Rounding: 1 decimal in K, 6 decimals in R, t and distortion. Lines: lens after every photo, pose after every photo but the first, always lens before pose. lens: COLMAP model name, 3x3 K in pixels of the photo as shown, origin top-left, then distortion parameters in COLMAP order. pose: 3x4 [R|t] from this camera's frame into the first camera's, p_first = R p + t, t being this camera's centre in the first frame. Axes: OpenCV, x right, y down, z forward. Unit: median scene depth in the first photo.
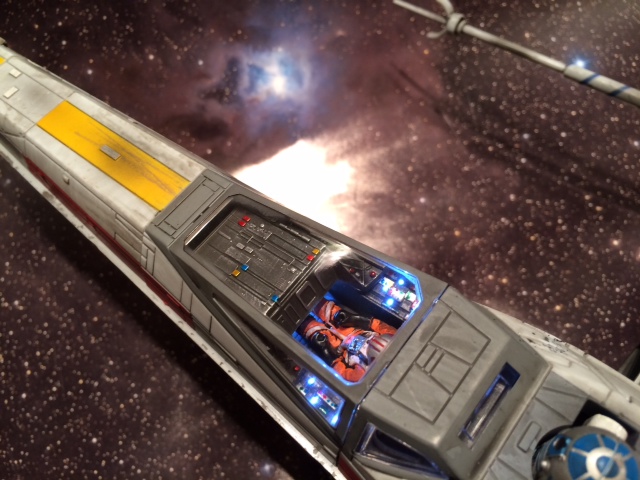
lens RADIAL K [[563.3, 0, 320.0], [0, 563.3, 240.0], [0, 0, 1]] dist [0.002996, -0.015113]
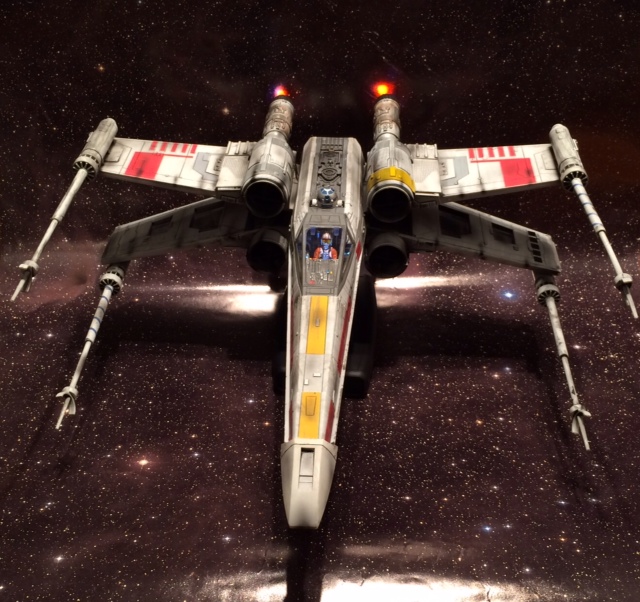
lens RADIAL K [[826.7, 0, 320.0], [0, 826.7, 301.0], [0, 0, 1]] dist [0.013297, 0.031928]
pose [[-0.580796, -0.419069, 0.697894, -2.932815], [0.737798, 0.091287, 0.668820, -2.624369], [-0.343991, 0.903354, 0.256169, 0.064265]]
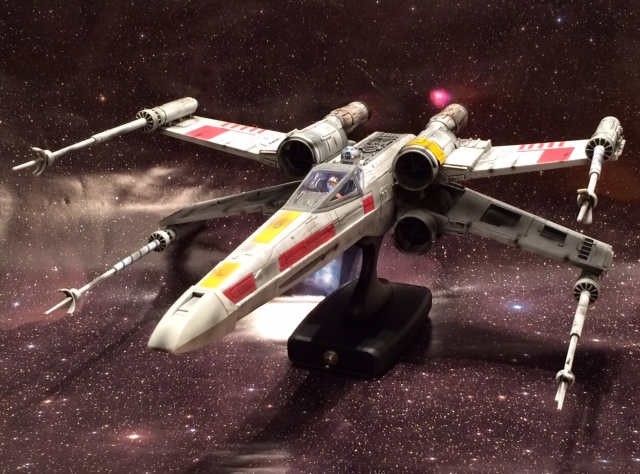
lens RADIAL K [[853.8, 0, 337.1], [0, 853.8, 235.2], [0, 0, 1]] dist [0.022536, 0.016188]
pose [[-0.306486, -0.225224, 0.924846, -3.997419], [0.854737, 0.362481, 0.371526, -1.337276], [-0.418916, 0.904368, 0.081412, 0.717251]]
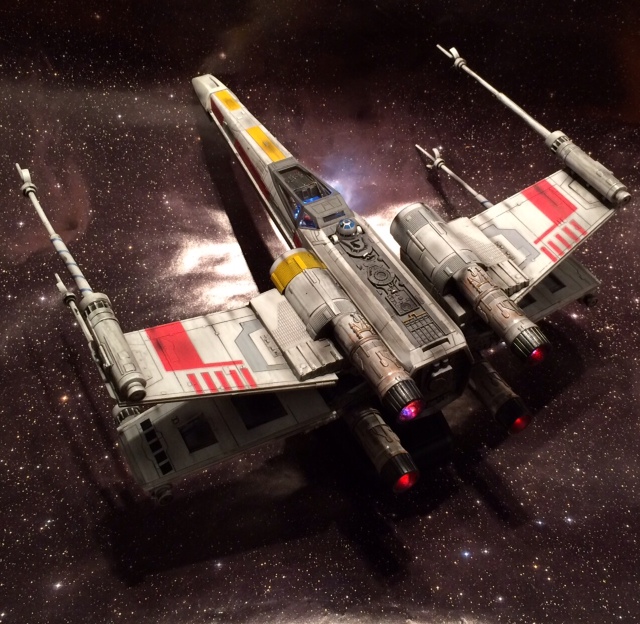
lens RADIAL K [[839.7, 0, 364.9], [0, 839.7, 311.7], [0, 0, 1]] dist [-0.007915, -0.016543]
pose [[0.926047, 0.339224, -0.165418, 1.248339], [-0.368286, 0.908018, -0.199671, 1.461638], [0.082469, 0.245826, 0.965799, -3.287727]]
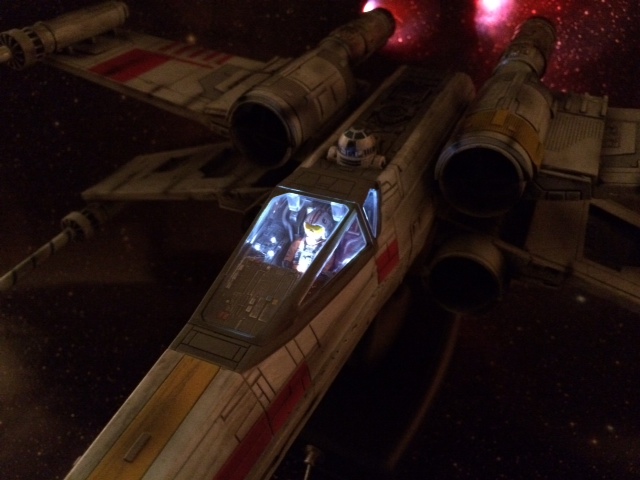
lens RADIAL K [[552.2, 0, 317.5], [0, 552.2, 232.7], [0, 0, 1]] dist [0.010597, -0.000148]
pose [[-0.239873, -0.485631, 0.840609, -1.044320], [0.870337, 0.276031, 0.407823, -0.371019], [-0.430086, 0.829439, 0.356451, 0.378009]]
